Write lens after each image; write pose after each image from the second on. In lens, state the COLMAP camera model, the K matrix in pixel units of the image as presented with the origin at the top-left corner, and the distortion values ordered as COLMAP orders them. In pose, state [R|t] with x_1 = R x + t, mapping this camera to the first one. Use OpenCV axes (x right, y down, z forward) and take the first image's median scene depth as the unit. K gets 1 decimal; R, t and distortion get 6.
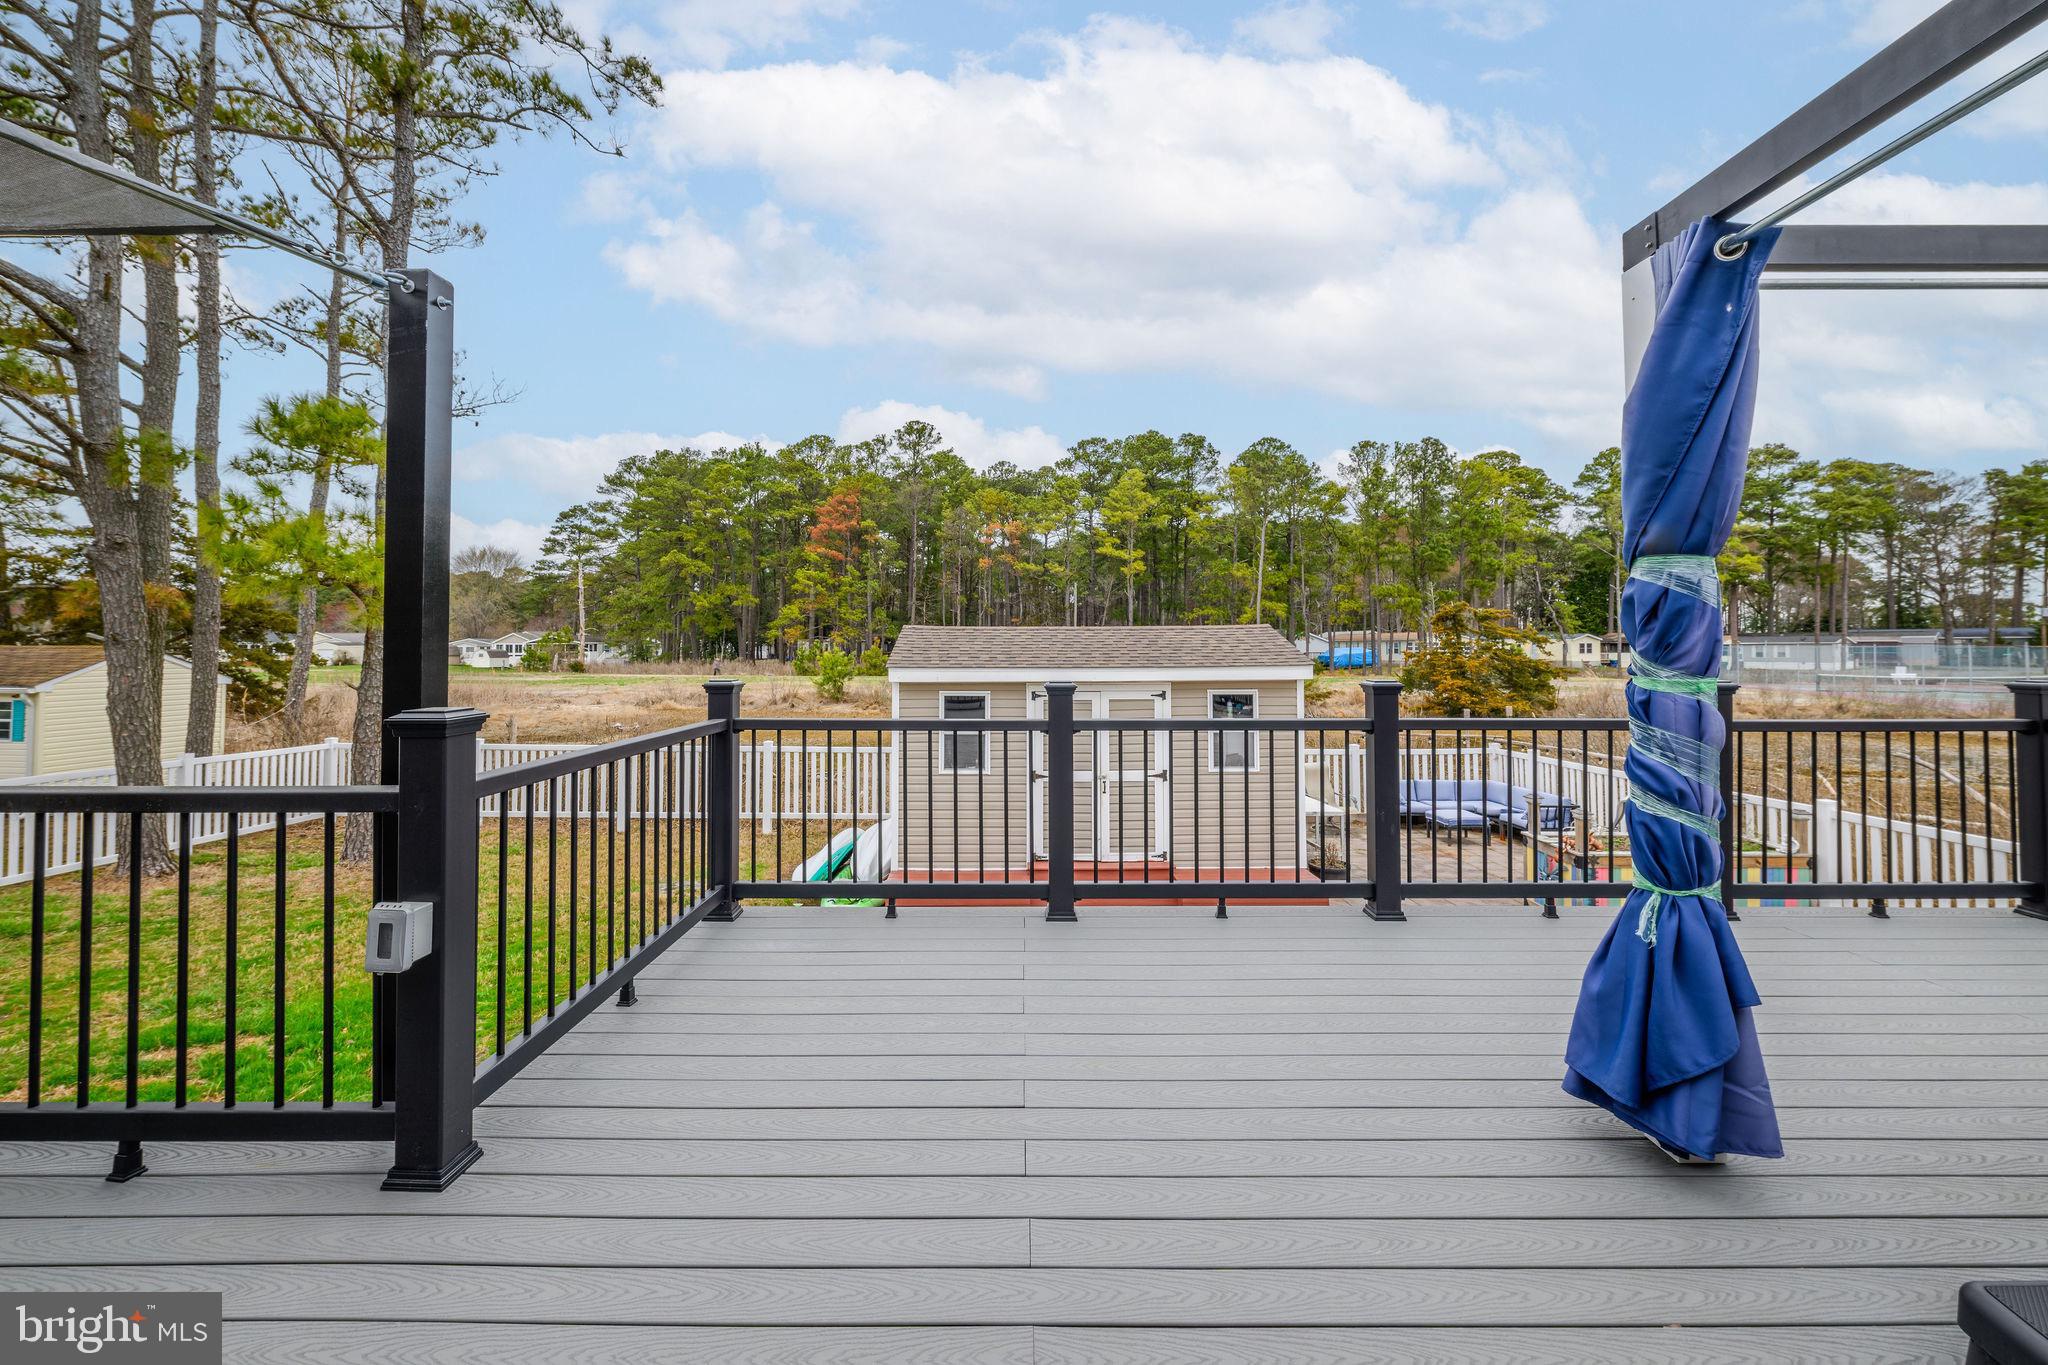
lens RADIAL K [[840.5, 0, 1028.5], [0, 840.5, 629.2], [0, 0, 1]] dist [-0.000867, -0.000585]
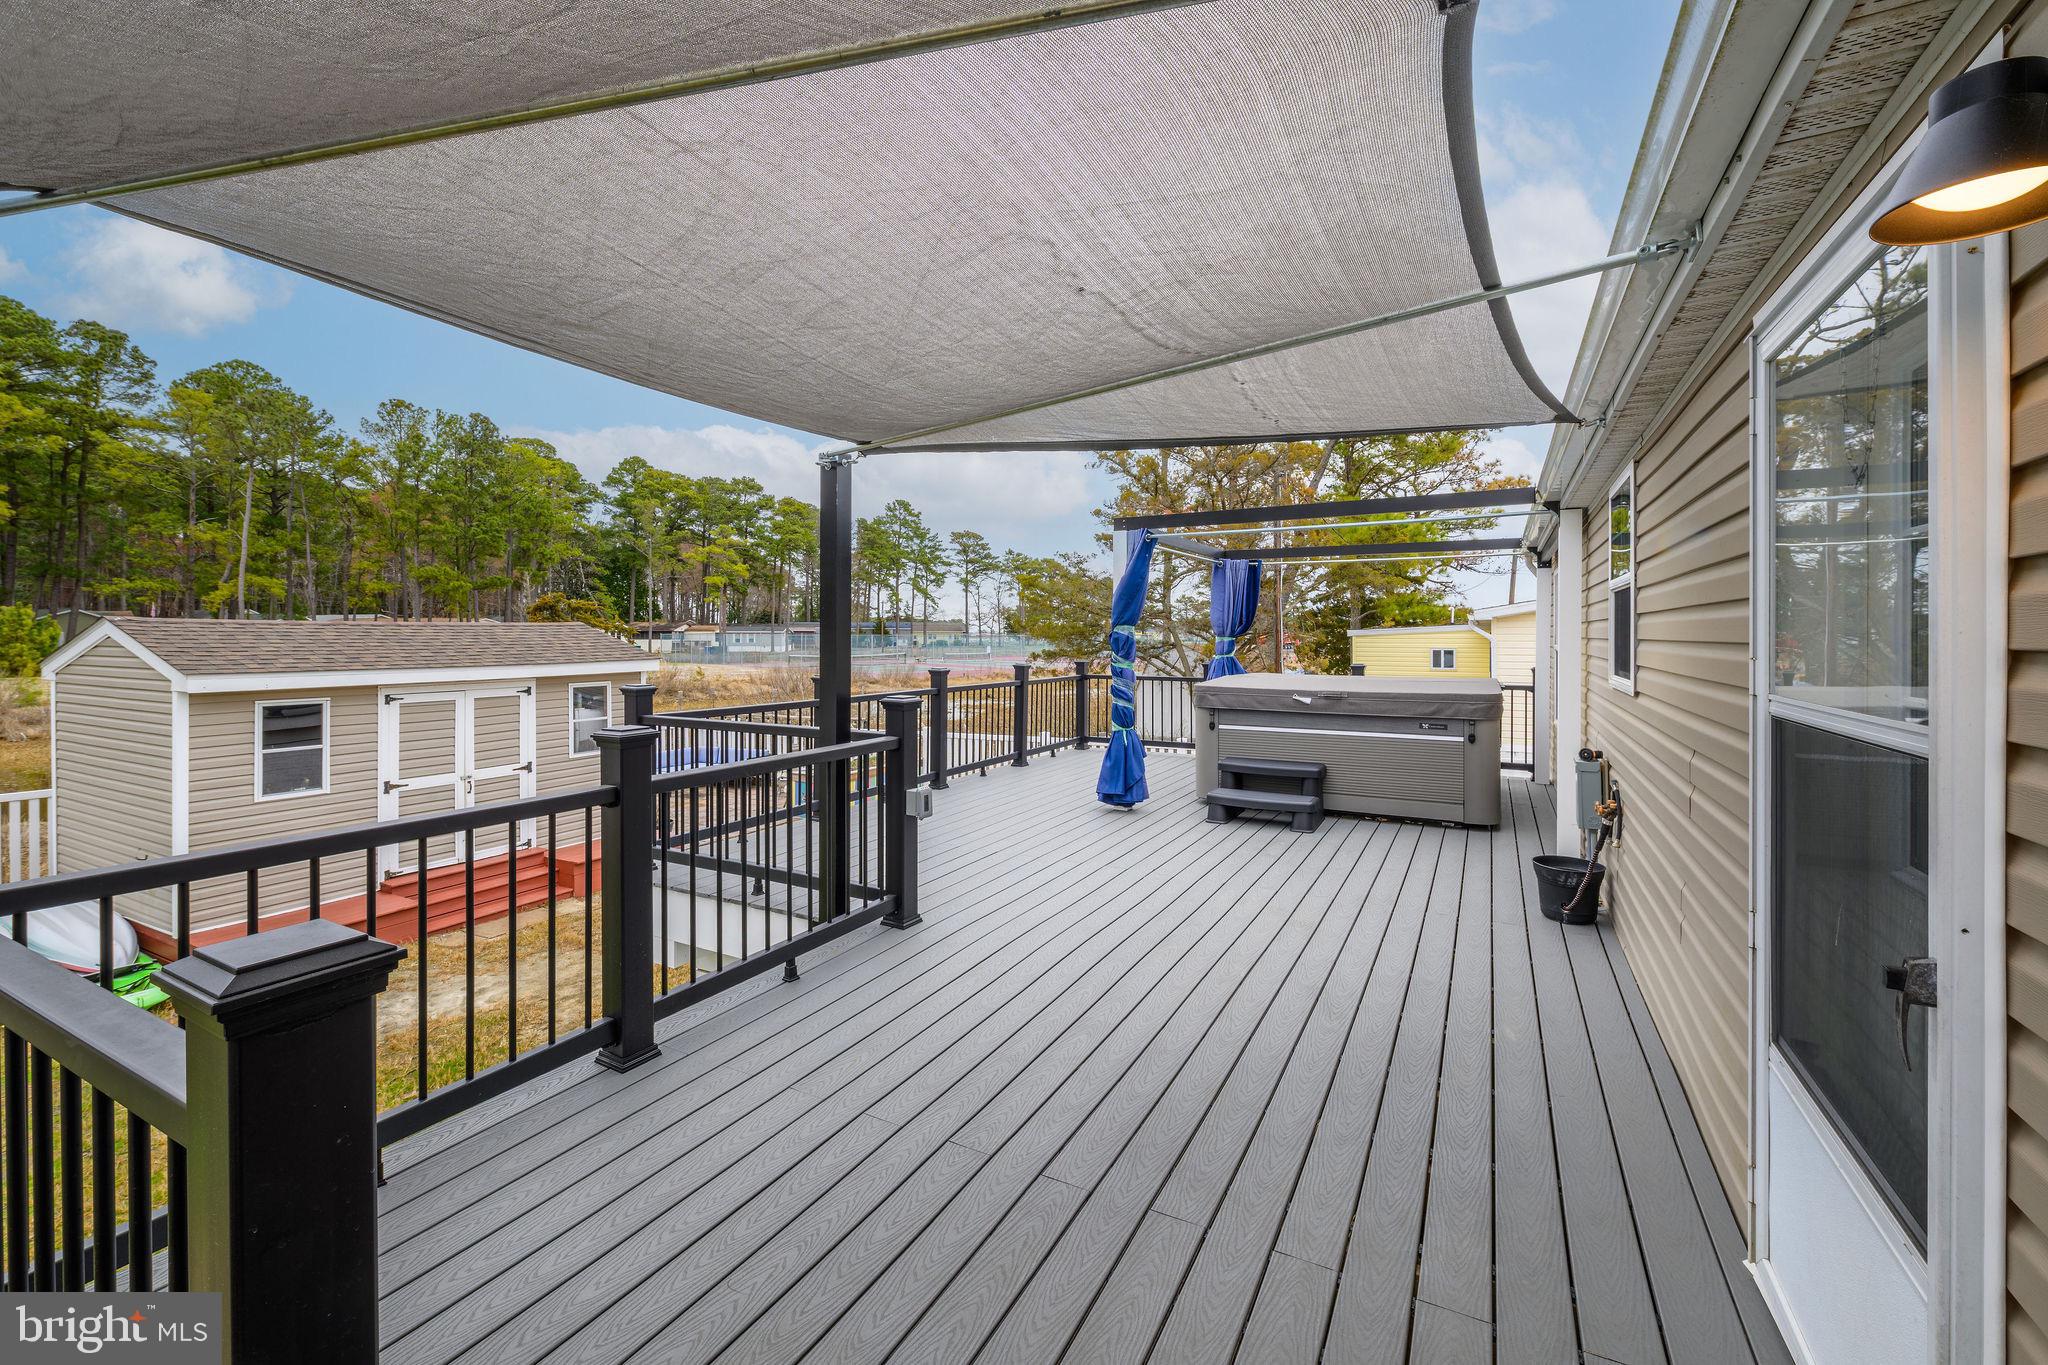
lens RADIAL K [[840.5, 0, 1028.5], [0, 840.5, 629.2], [0, 0, 1]] dist [-0.000867, -0.000585]
pose [[0.480180, 0.007831, 0.877135, -0.042046], [-0.022288, 0.999746, 0.003276, -0.001418], [-0.876887, -0.021122, 0.480232, -0.004223]]
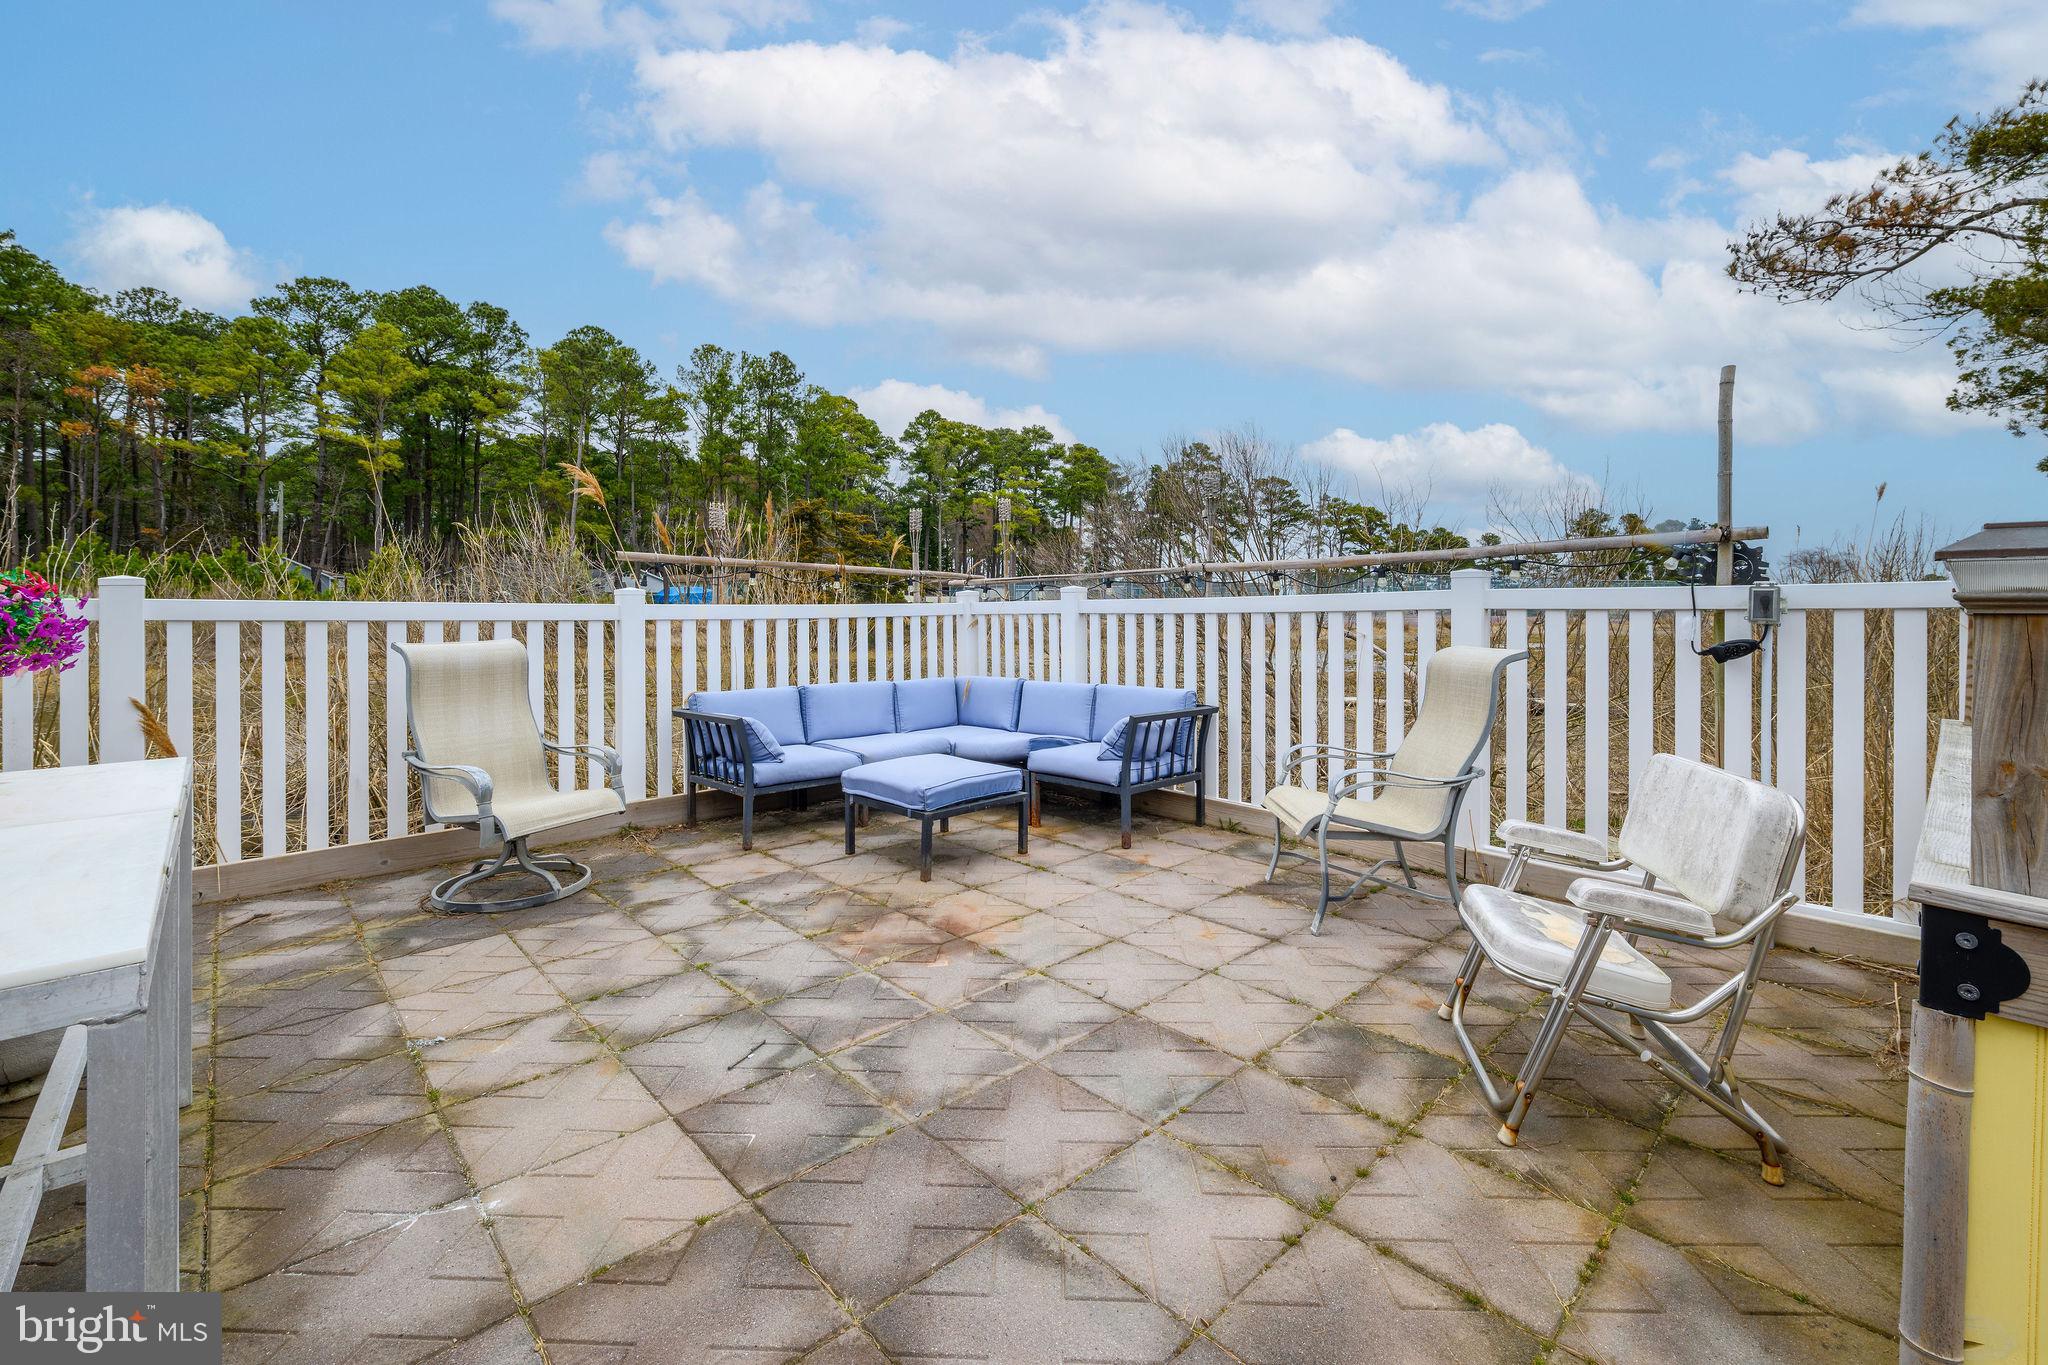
lens RADIAL K [[852.6, 0, 1012.5], [0, 852.6, 607.0], [0, 0, 1]] dist [-0.000695, -0.000243]
pose [[0.750219, -0.000673, 0.661189, 0.040438], [-0.018659, 0.999580, 0.022188, 0.019153], [-0.660926, -0.028983, 0.749891, 0.094229]]
